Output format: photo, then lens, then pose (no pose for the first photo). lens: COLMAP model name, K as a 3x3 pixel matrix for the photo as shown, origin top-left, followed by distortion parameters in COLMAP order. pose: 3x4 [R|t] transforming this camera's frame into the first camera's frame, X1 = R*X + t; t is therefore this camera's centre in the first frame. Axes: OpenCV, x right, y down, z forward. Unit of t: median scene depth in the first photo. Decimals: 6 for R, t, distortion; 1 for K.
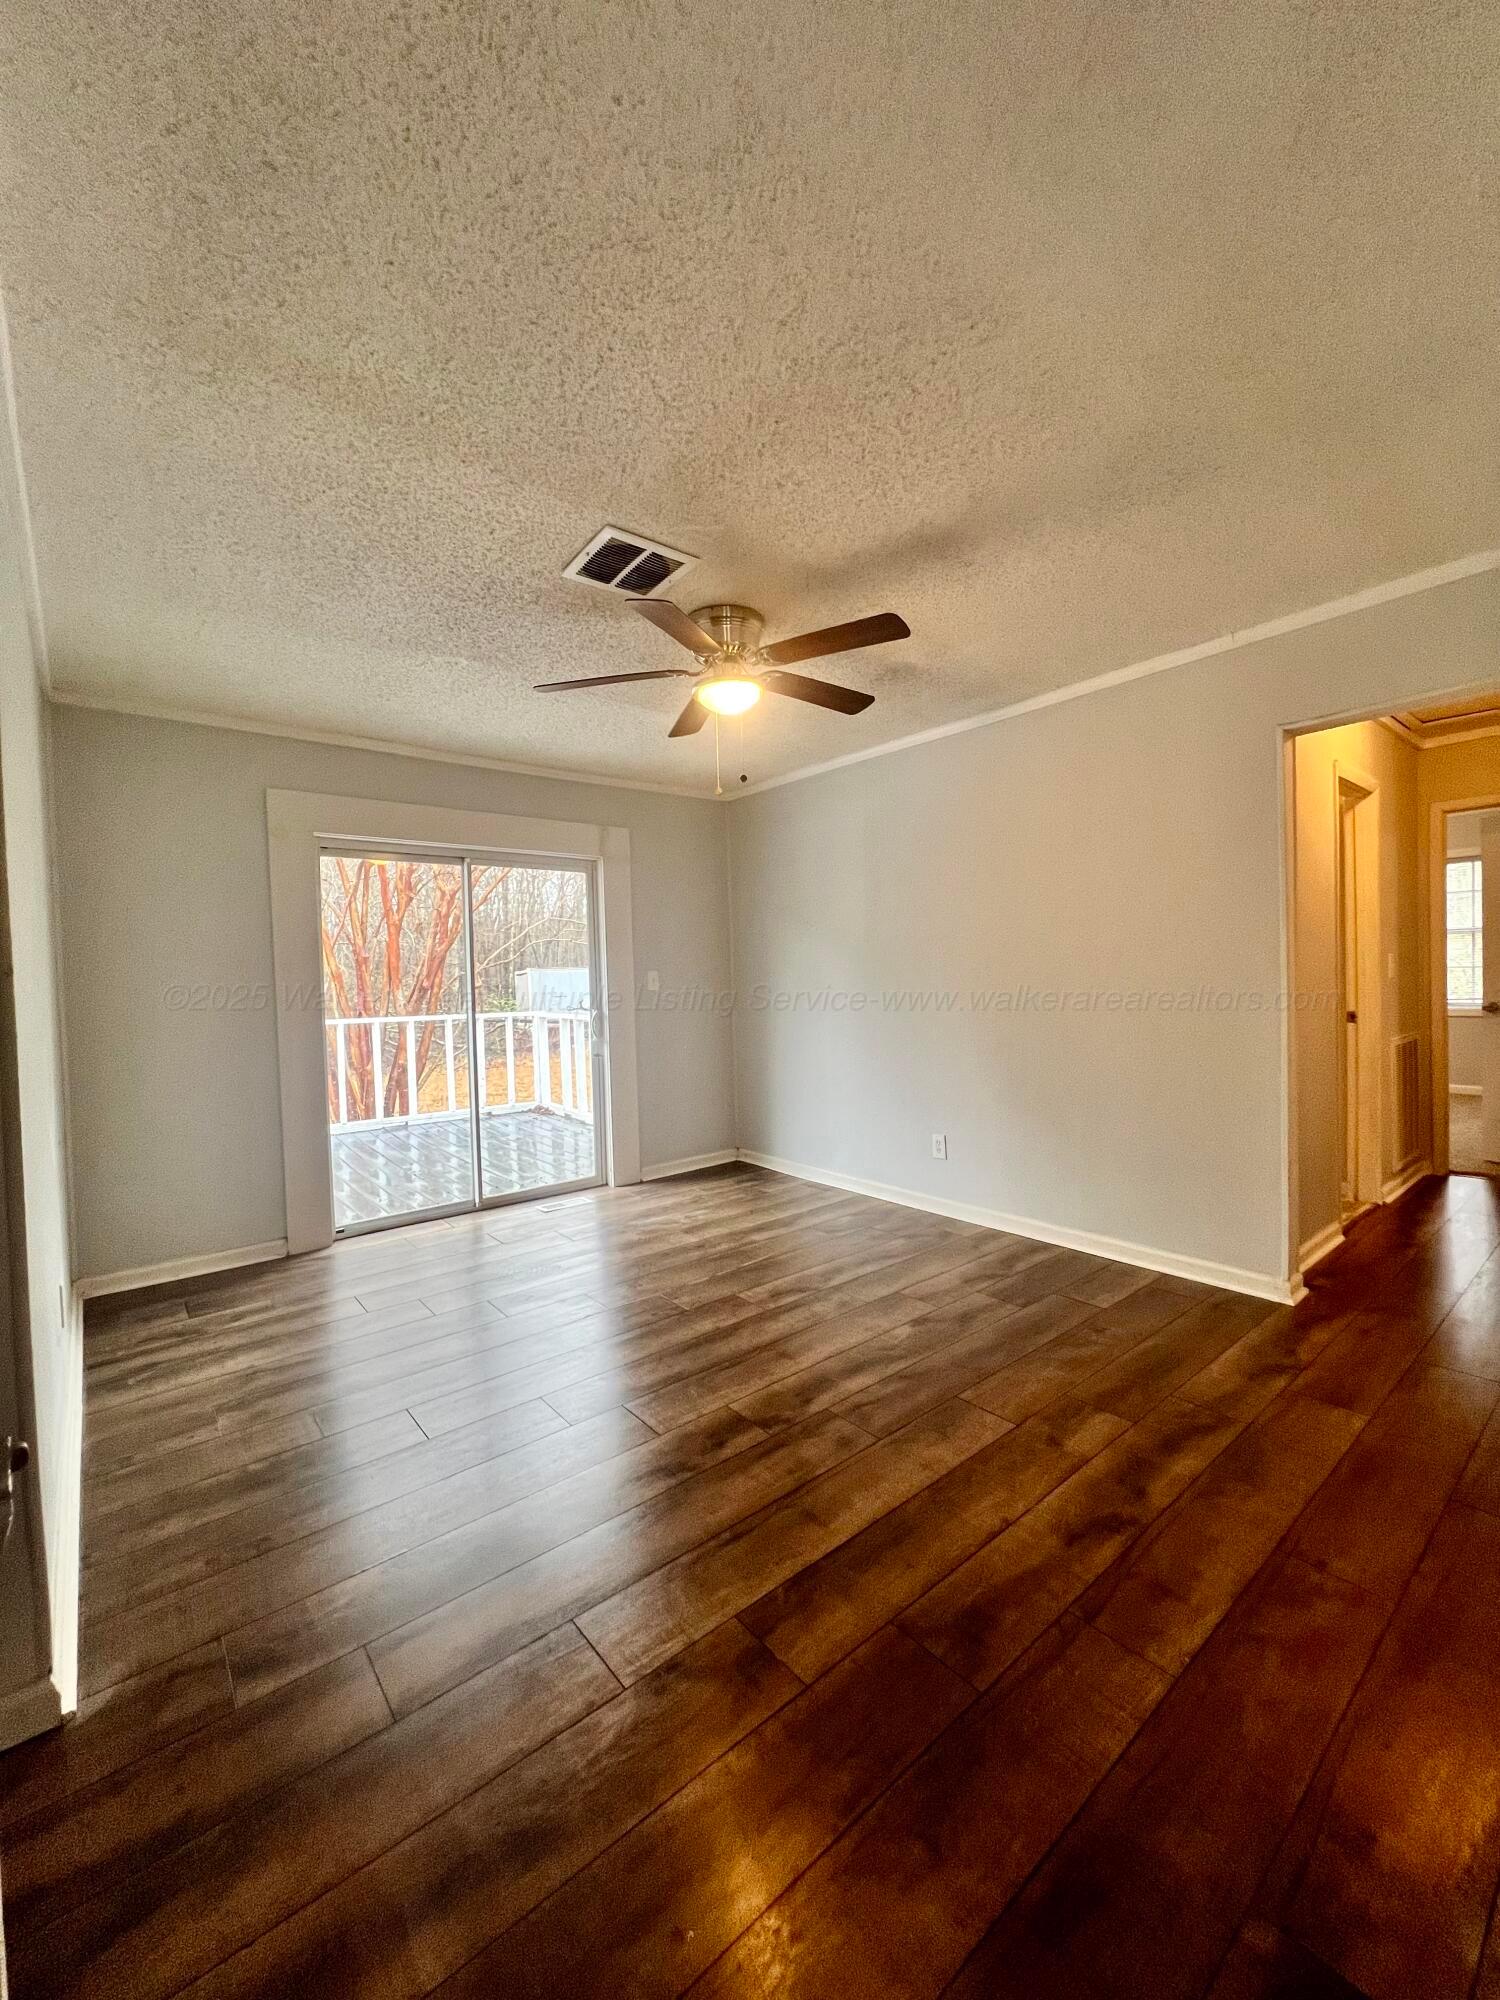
lens RADIAL K [[795.6, 0, 757.0], [0, 795.6, 996.0], [0, 0, 1]] dist [-0.003002, 0.000358]
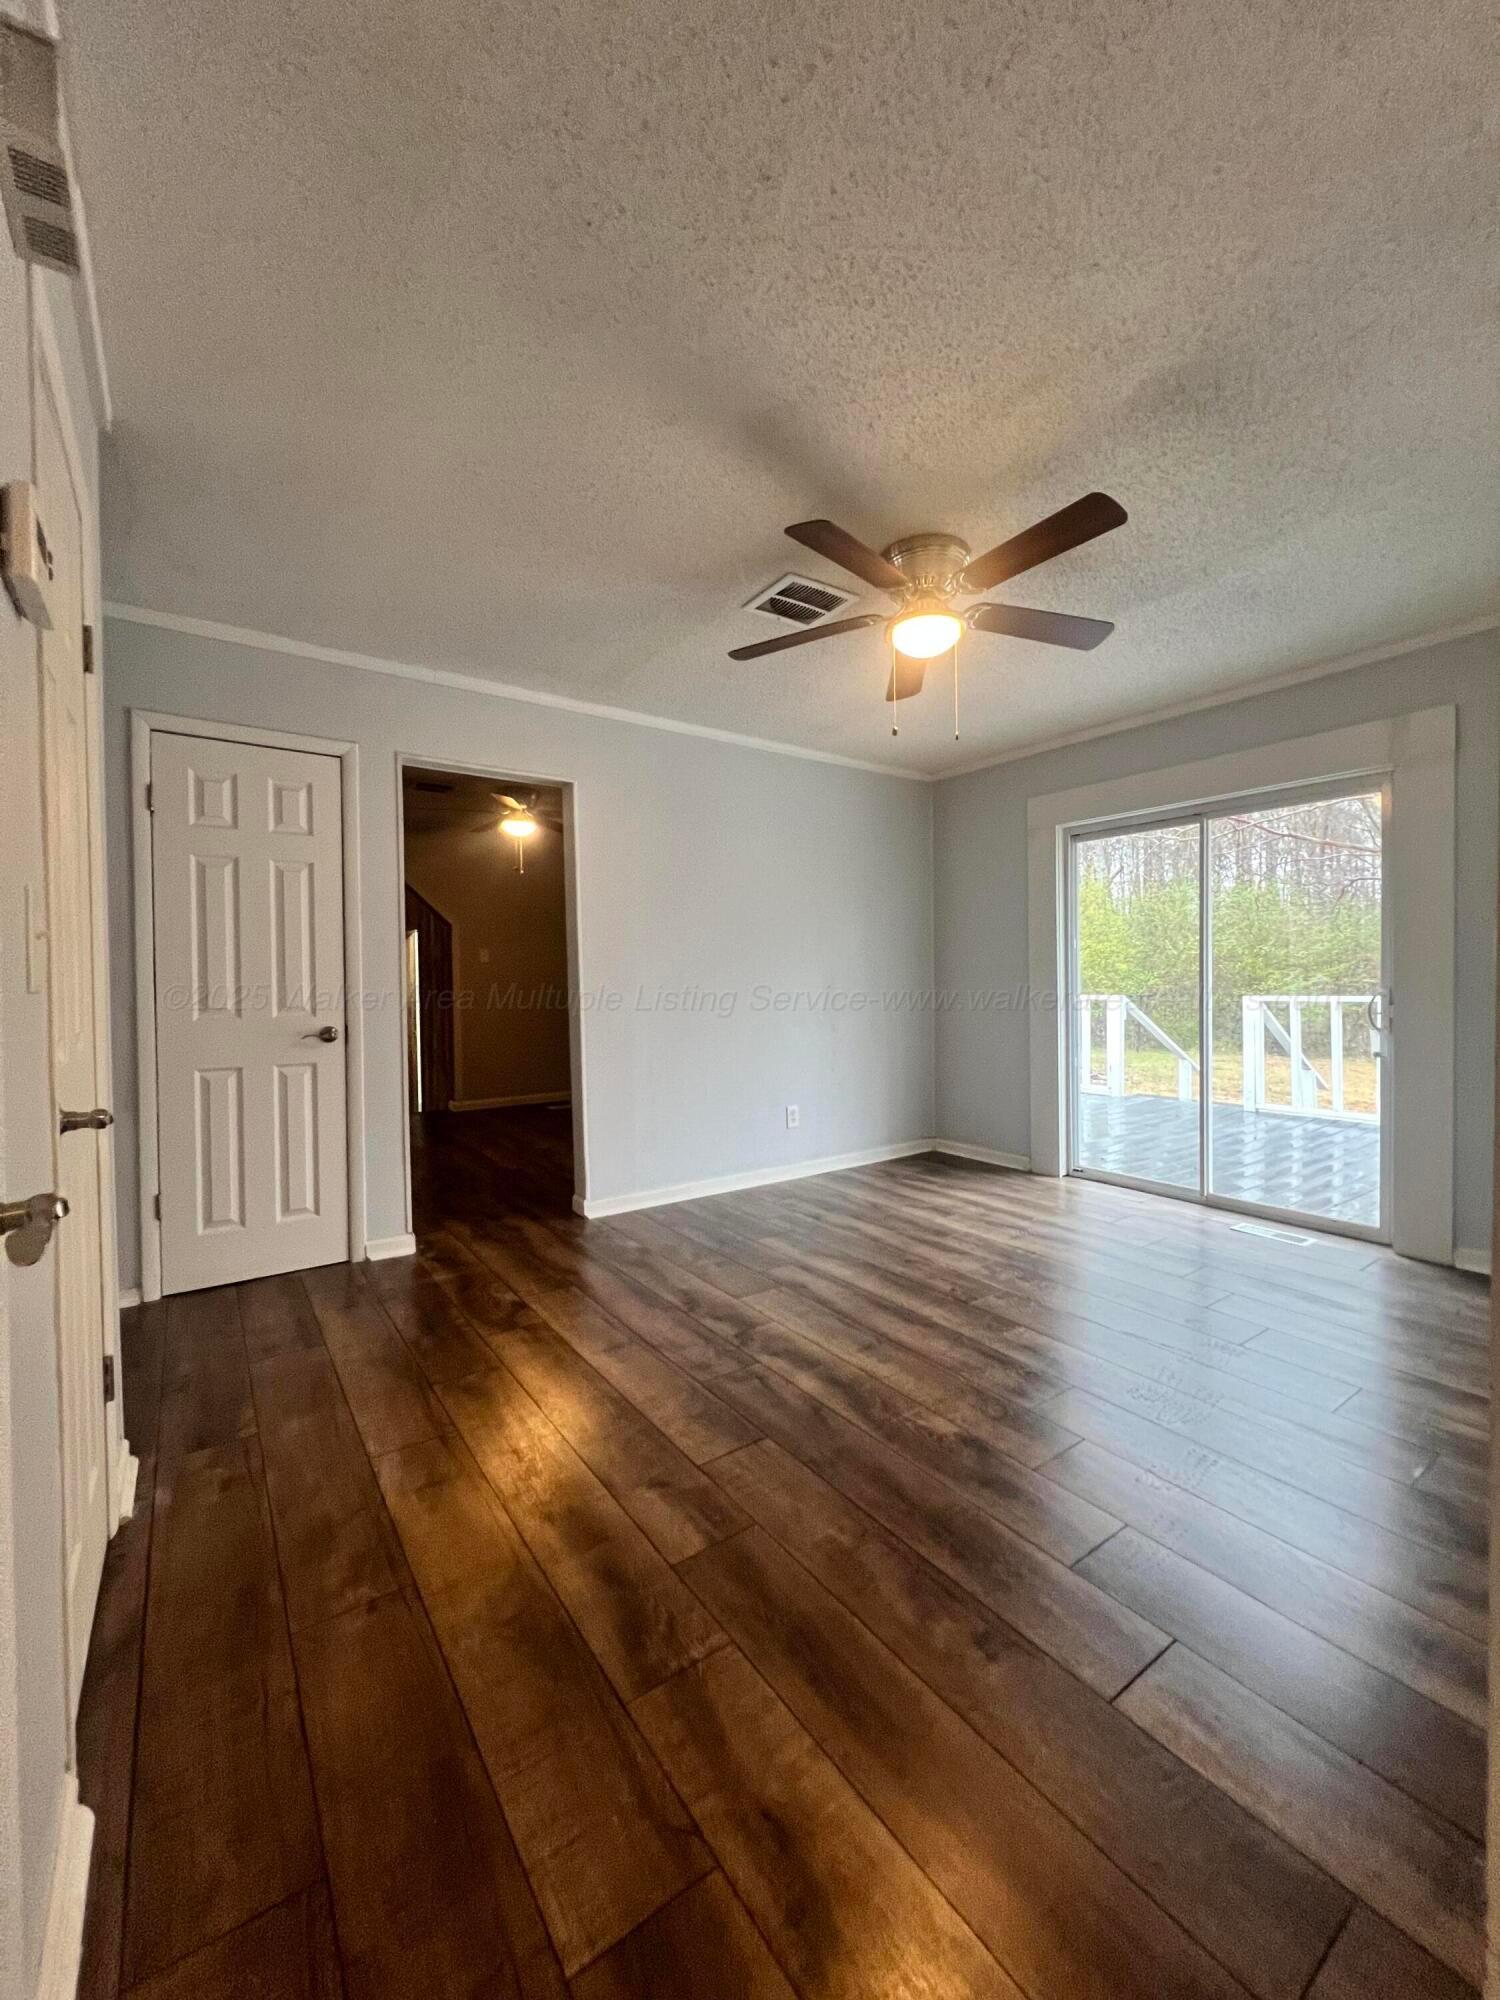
lens RADIAL K [[795.6, 0, 758.2], [0, 795.6, 995.2], [0, 0, 1]] dist [-0.003002, 0.000358]
pose [[-0.070821, 0.047719, -0.996347, 1.080231], [-0.011062, 0.998756, 0.048621, -0.010007], [0.997428, 0.014465, -0.070205, 1.045553]]
